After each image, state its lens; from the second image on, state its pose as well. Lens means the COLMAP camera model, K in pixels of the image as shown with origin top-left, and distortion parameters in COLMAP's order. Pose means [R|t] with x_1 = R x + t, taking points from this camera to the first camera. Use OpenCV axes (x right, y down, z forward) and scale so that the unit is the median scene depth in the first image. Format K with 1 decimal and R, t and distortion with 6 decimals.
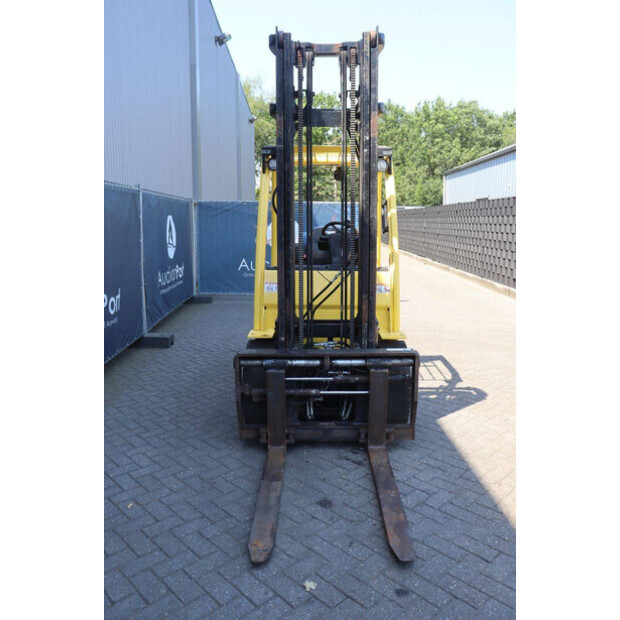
lens RADIAL K [[514.3, 0, 310.3], [0, 514.3, 308.2], [0, 0, 1]] dist [-0.134356, 0.072402]
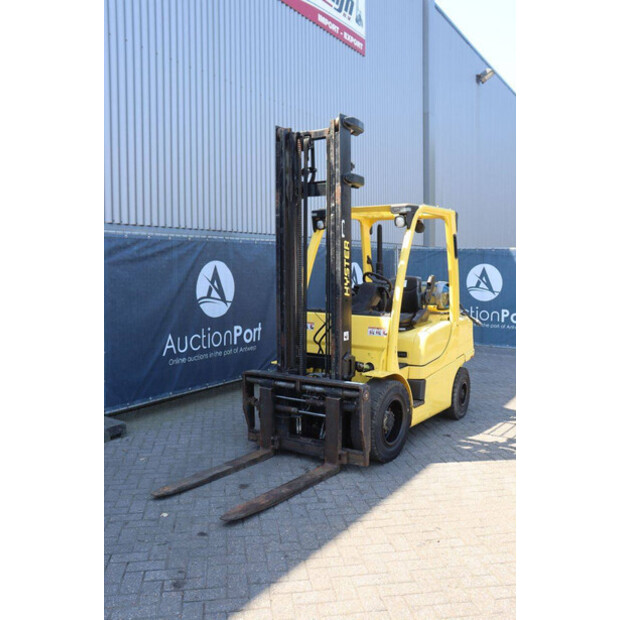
lens RADIAL K [[573.2, 0, 308.0], [0, 573.2, 309.9], [0, 0, 1]] dist [-0.092507, 0.001995]
pose [[0.819170, 0.041493, -0.572049, 0.816401], [-0.092391, 0.993901, -0.060212, 0.004143], [0.566061, 0.102176, 0.818007, -0.129648]]
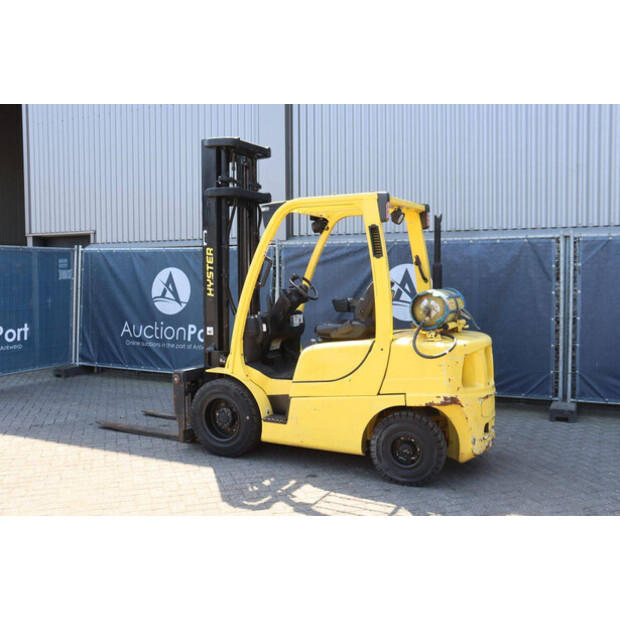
lens RADIAL K [[626.9, 0, 305.7], [0, 626.9, 303.9], [0, 0, 1]] dist [-0.119409, 0.216831]
pose [[-0.451983, 0.044682, -0.890907, 1.493633], [-0.140180, 0.982777, 0.120408, -0.331448], [0.880943, 0.179310, -0.437935, 1.962105]]
